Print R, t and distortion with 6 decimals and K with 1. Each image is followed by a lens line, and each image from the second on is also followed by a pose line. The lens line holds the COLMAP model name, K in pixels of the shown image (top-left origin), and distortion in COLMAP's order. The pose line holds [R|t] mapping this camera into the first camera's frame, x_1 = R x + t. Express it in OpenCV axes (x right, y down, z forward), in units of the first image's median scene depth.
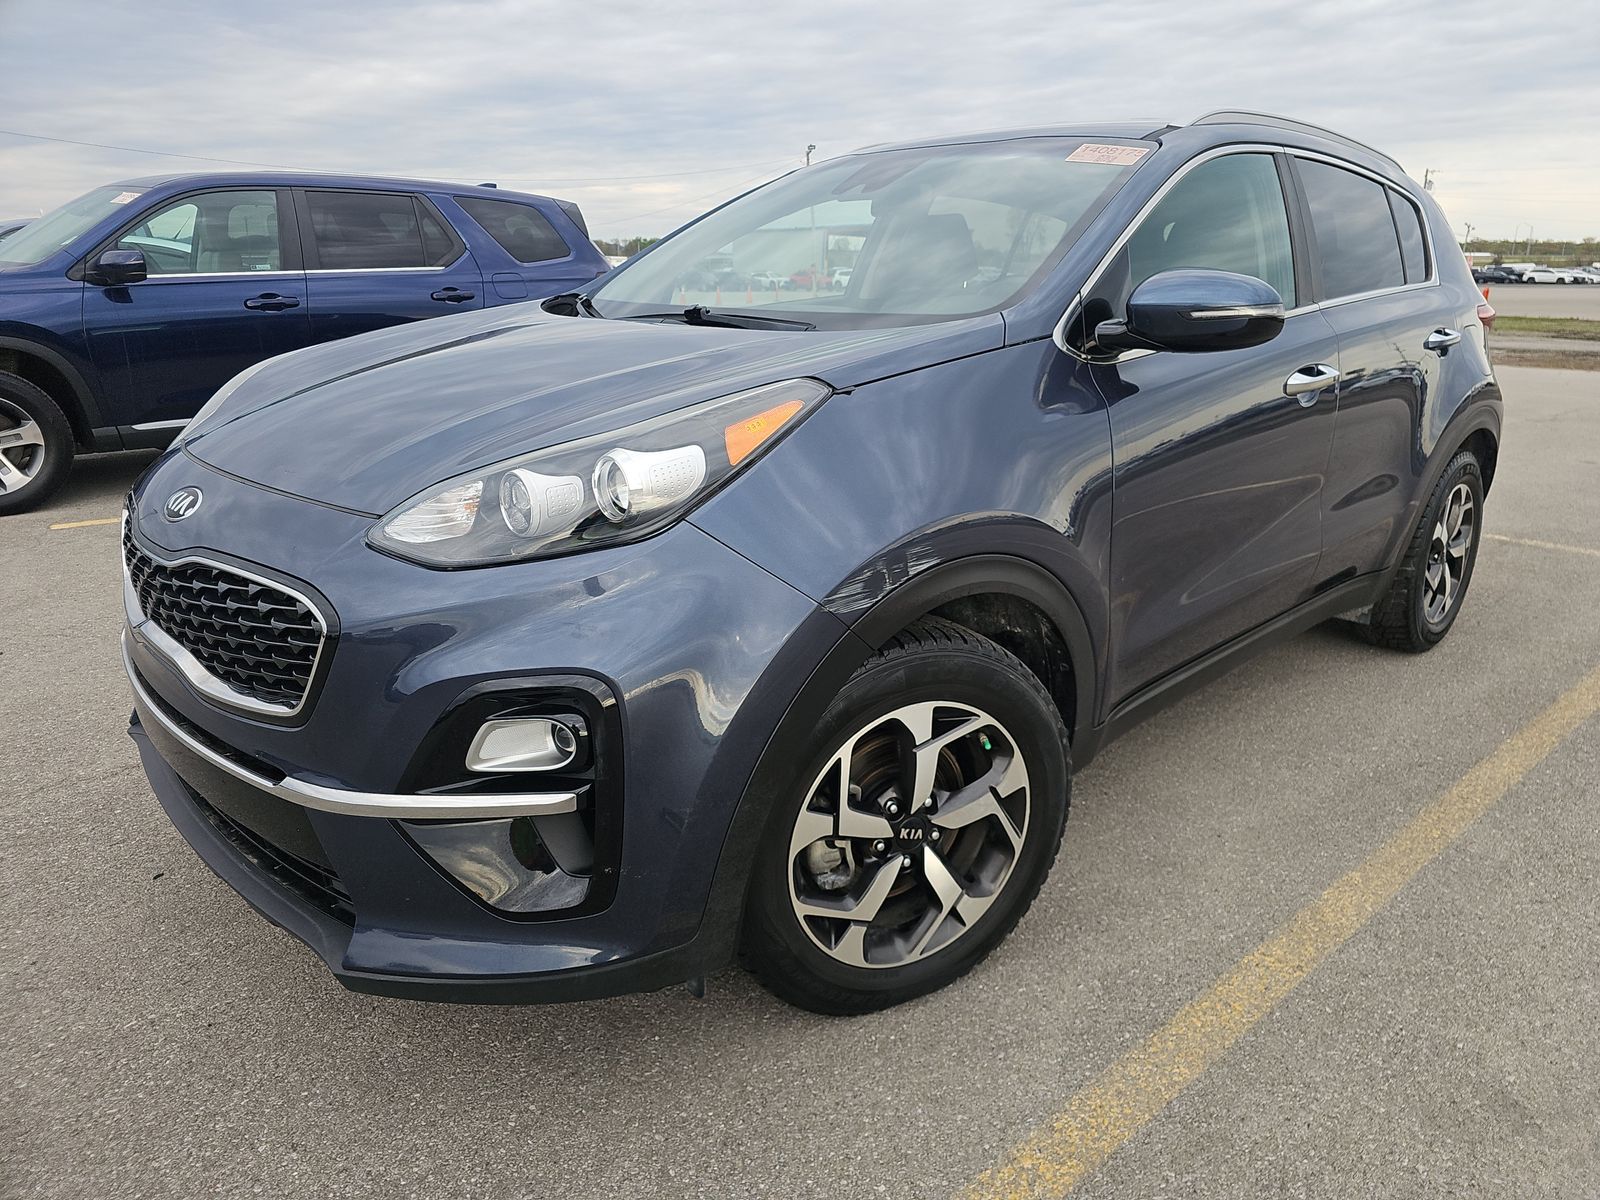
lens RADIAL K [[1081.9, 0, 814.5], [0, 1081.9, 594.6], [0, 0, 1]] dist [0.028964, -0.011684]
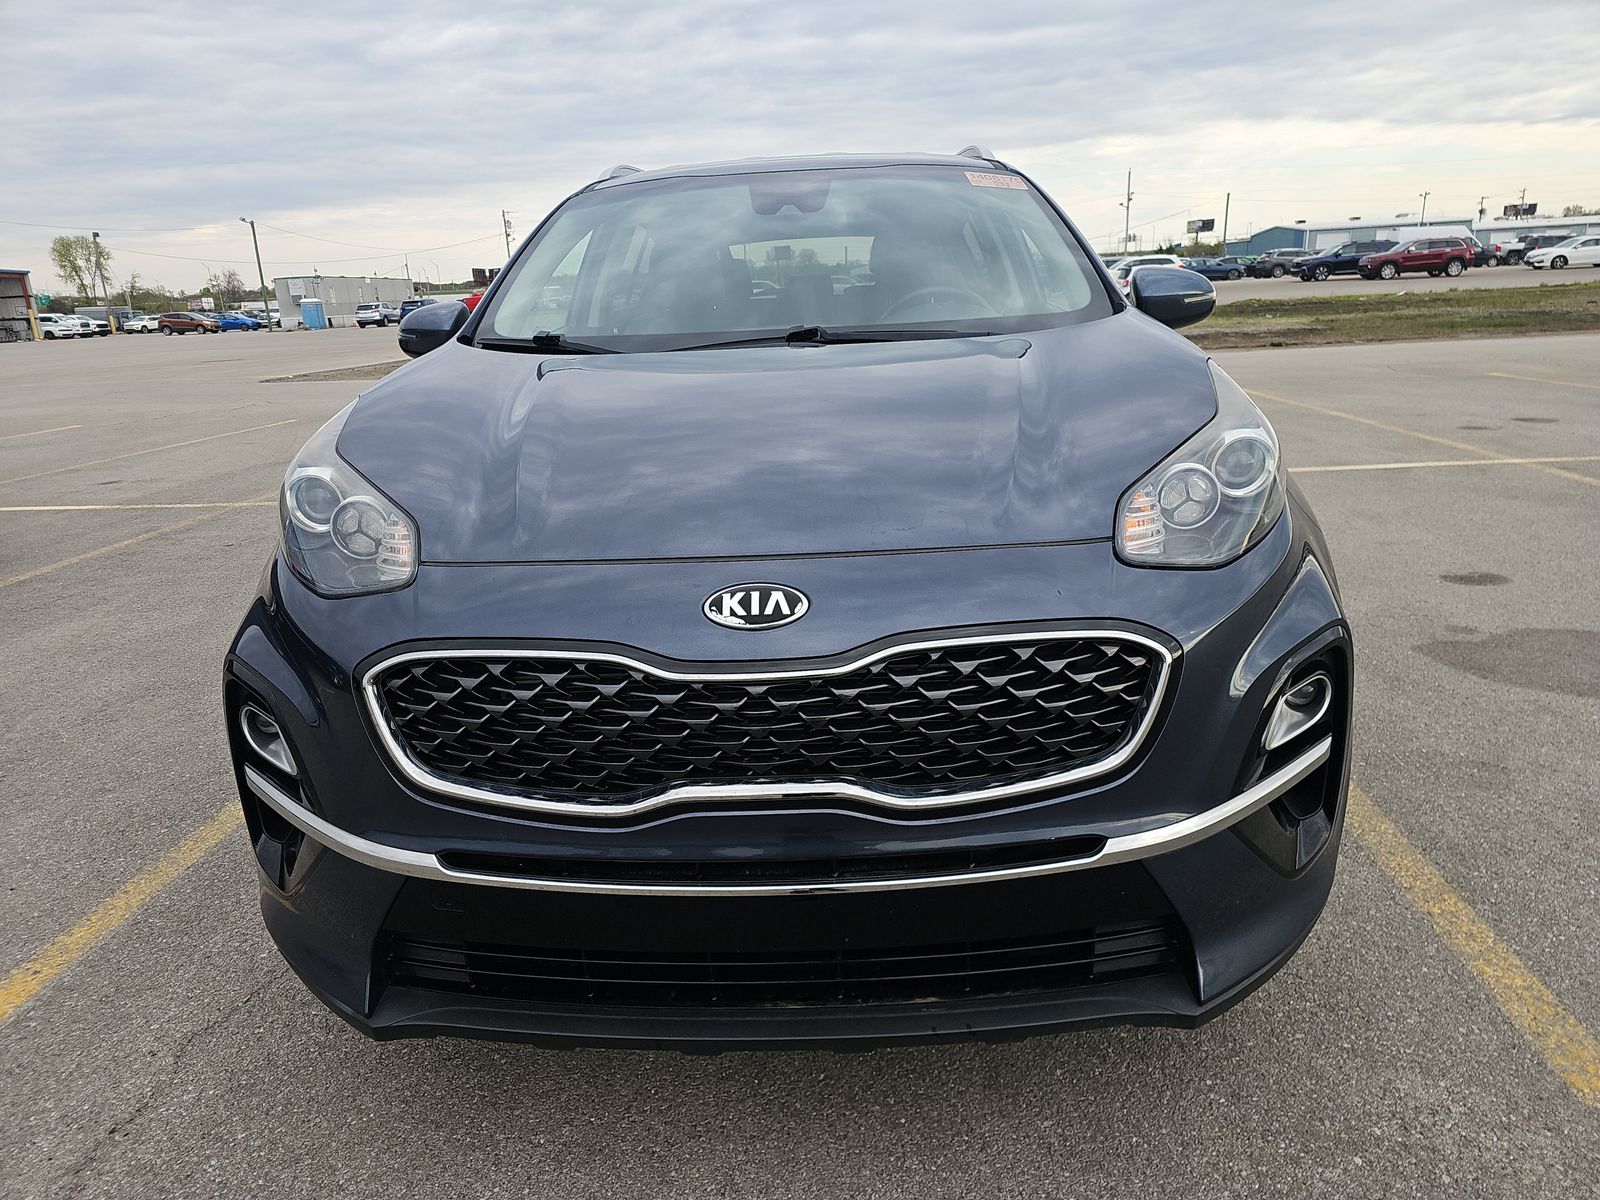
lens RADIAL K [[1081.9, 0, 816.8], [0, 1081.9, 601.5], [0, 0, 1]] dist [0.028964, -0.011684]
pose [[0.710574, -0.237051, 0.662489, -1.171354], [0.251042, 0.964986, 0.076027, -0.148871], [-0.657315, 0.112290, 0.745203, 0.452814]]
